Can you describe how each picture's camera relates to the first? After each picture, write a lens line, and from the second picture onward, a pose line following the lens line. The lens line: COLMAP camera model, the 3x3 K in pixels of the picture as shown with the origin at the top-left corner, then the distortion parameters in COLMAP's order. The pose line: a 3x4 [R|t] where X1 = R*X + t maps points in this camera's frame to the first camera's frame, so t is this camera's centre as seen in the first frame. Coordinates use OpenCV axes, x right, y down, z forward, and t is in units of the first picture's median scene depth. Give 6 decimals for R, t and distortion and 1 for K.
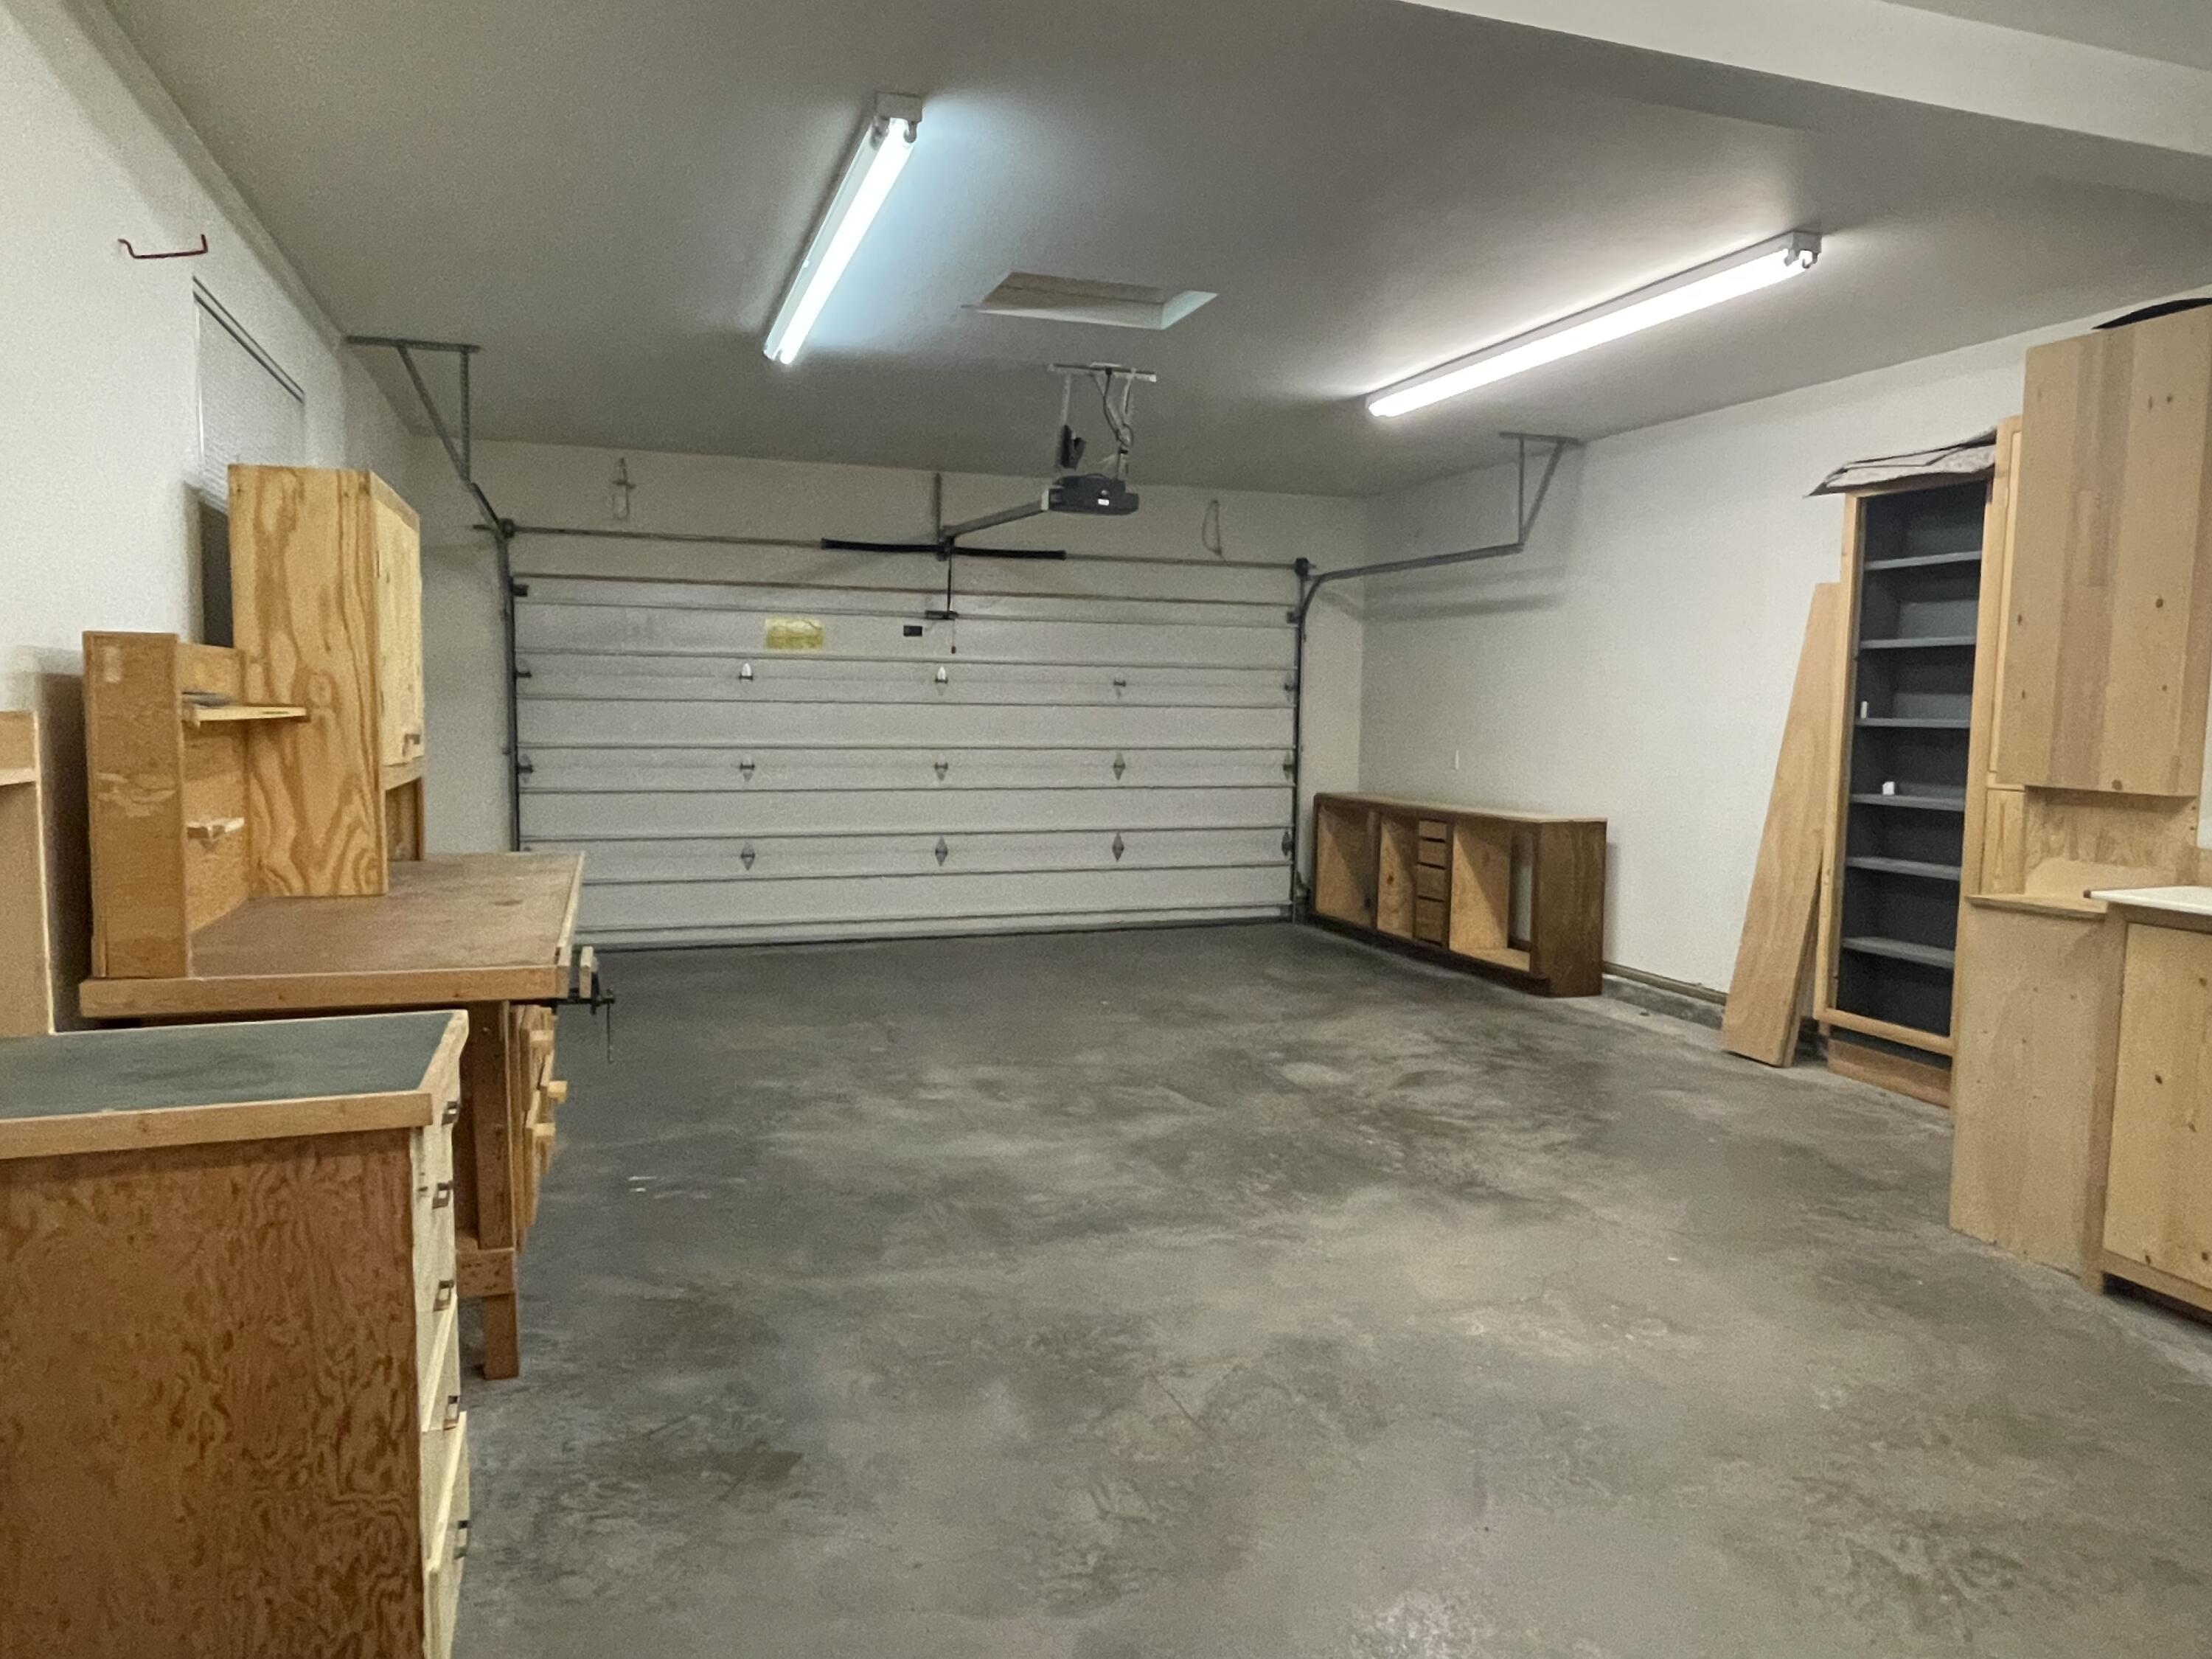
lens RADIAL K [[1457.4, 0, 1089.1], [0, 1457.4, 832.8], [0, 0, 1]] dist [0.010533, -0.016176]
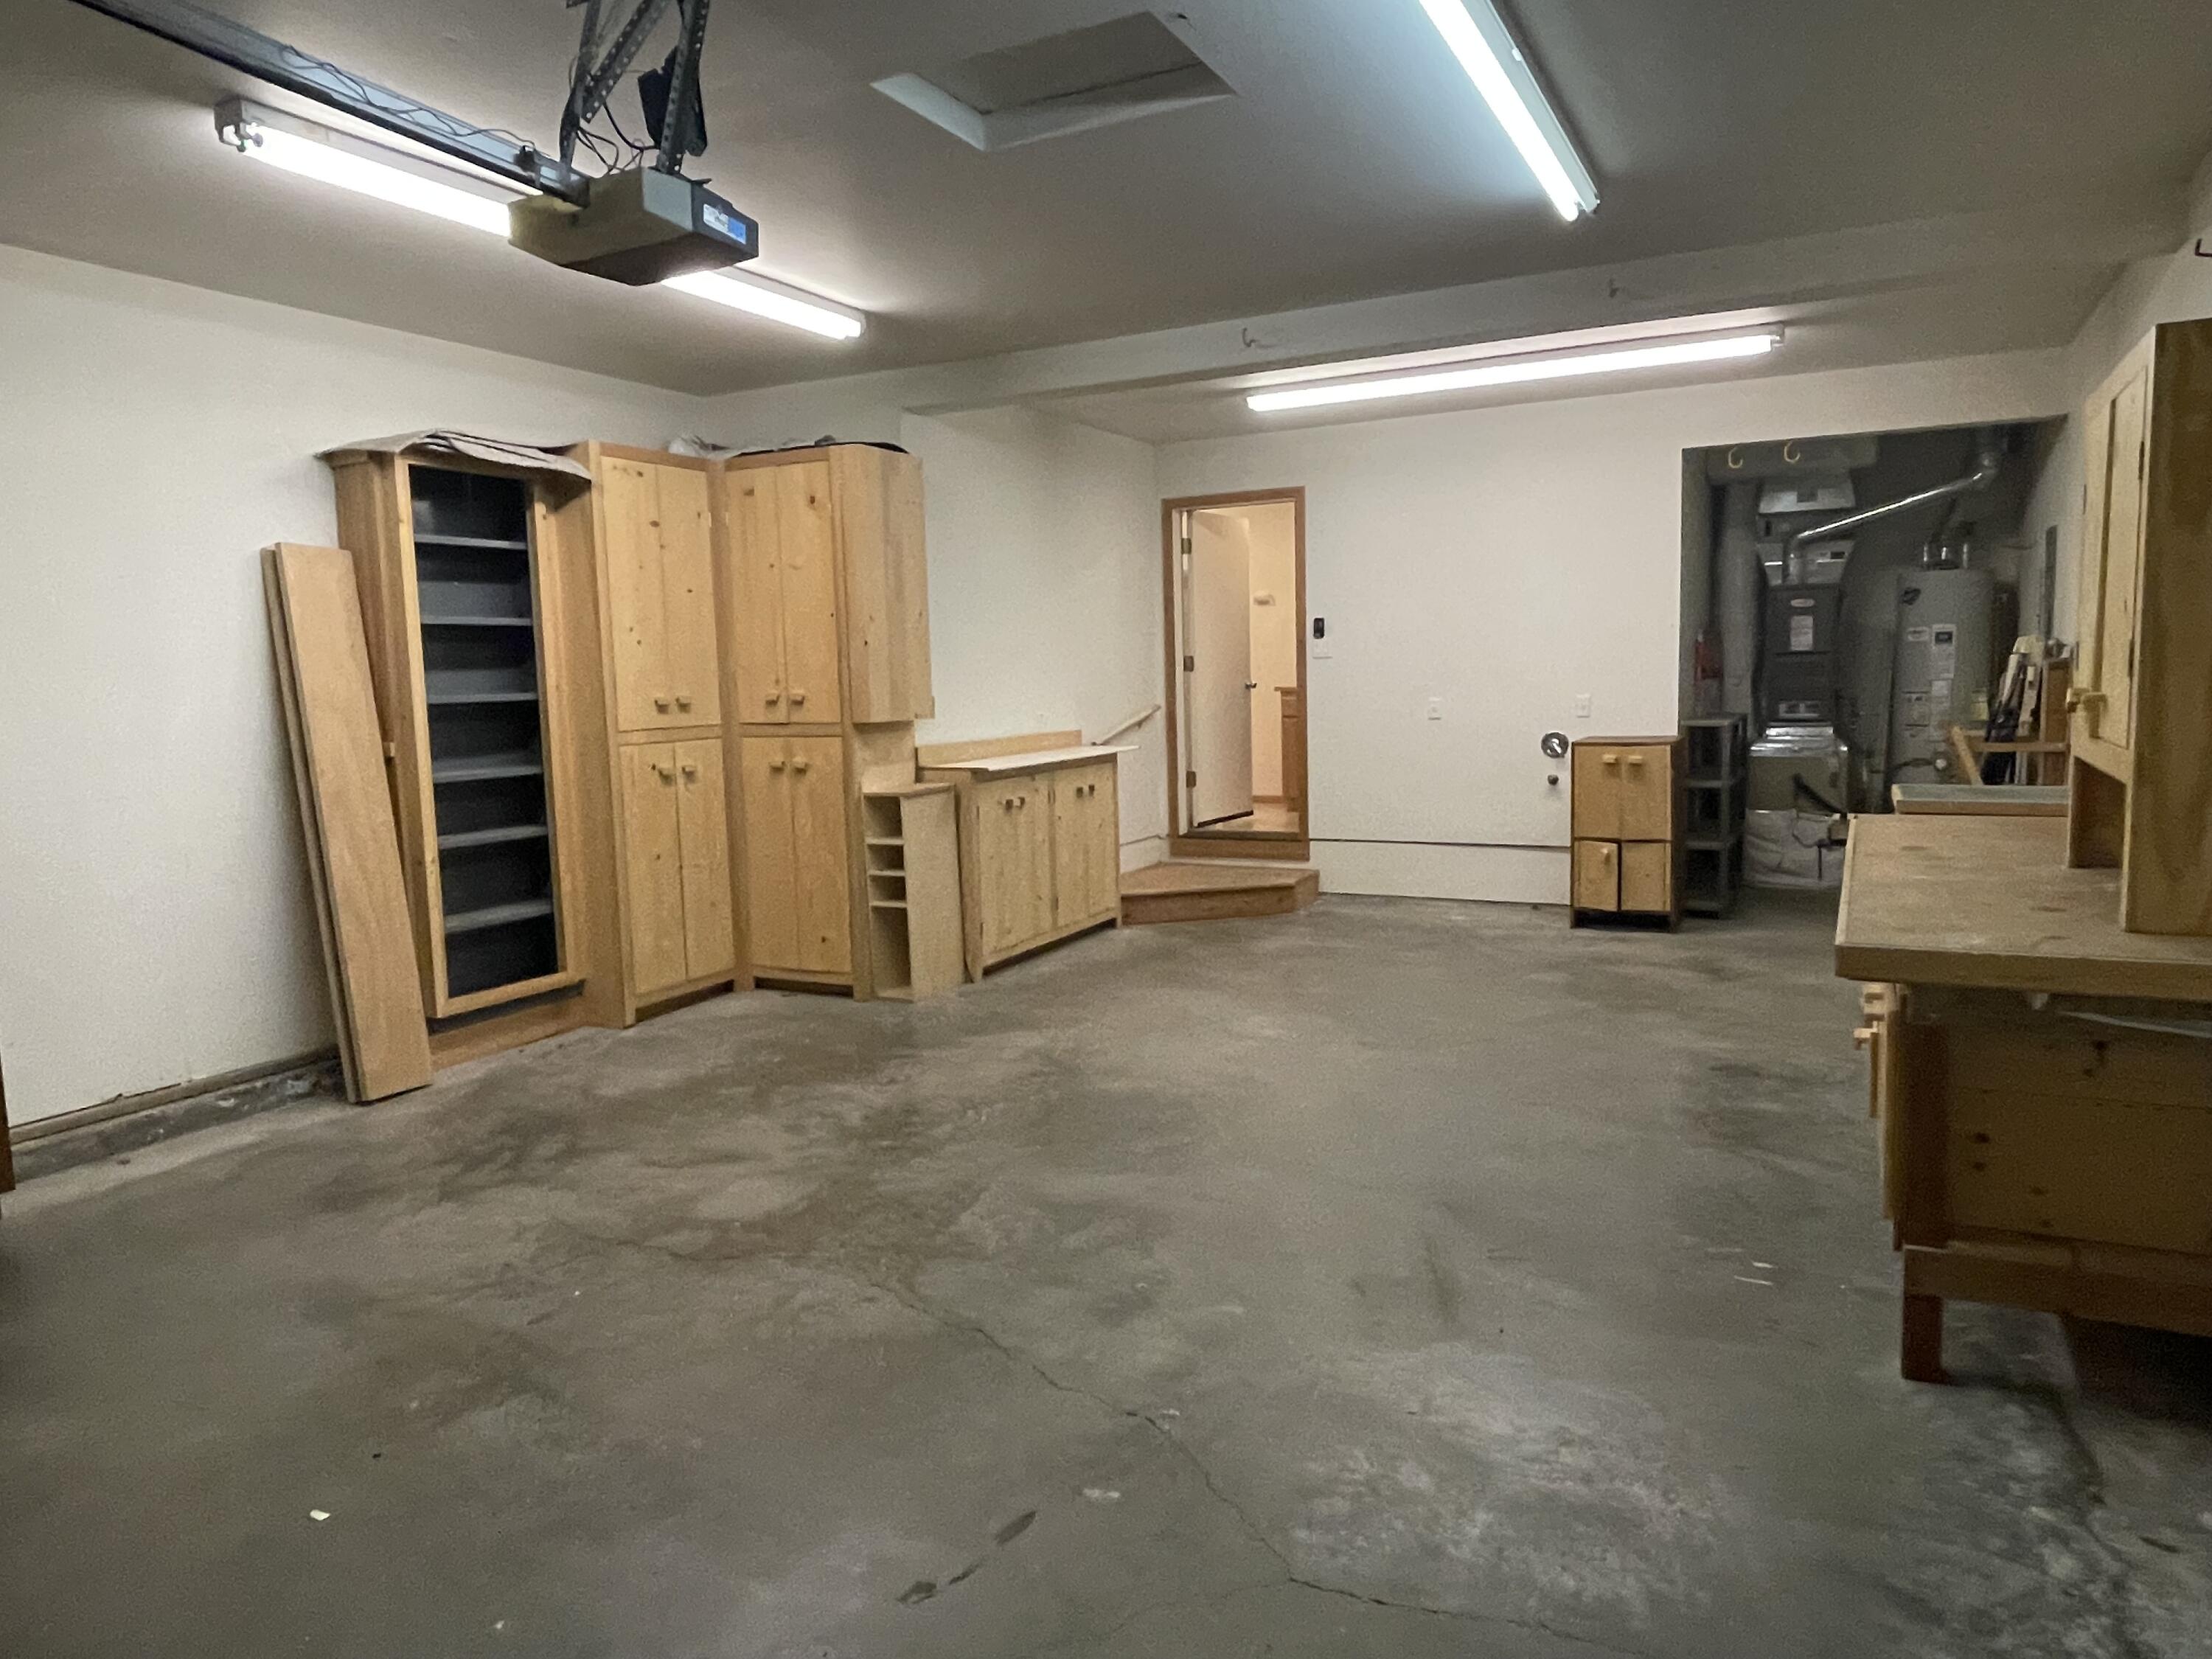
lens RADIAL K [[1457.4, 0, 1083.4], [0, 1457.4, 829.1], [0, 0, 1]] dist [0.010533, -0.016176]
pose [[-0.692144, -0.073177, 0.718040, -0.514499], [0.083036, 0.980168, 0.179933, -0.142539], [-0.716967, 0.184162, -0.672341, 1.486999]]
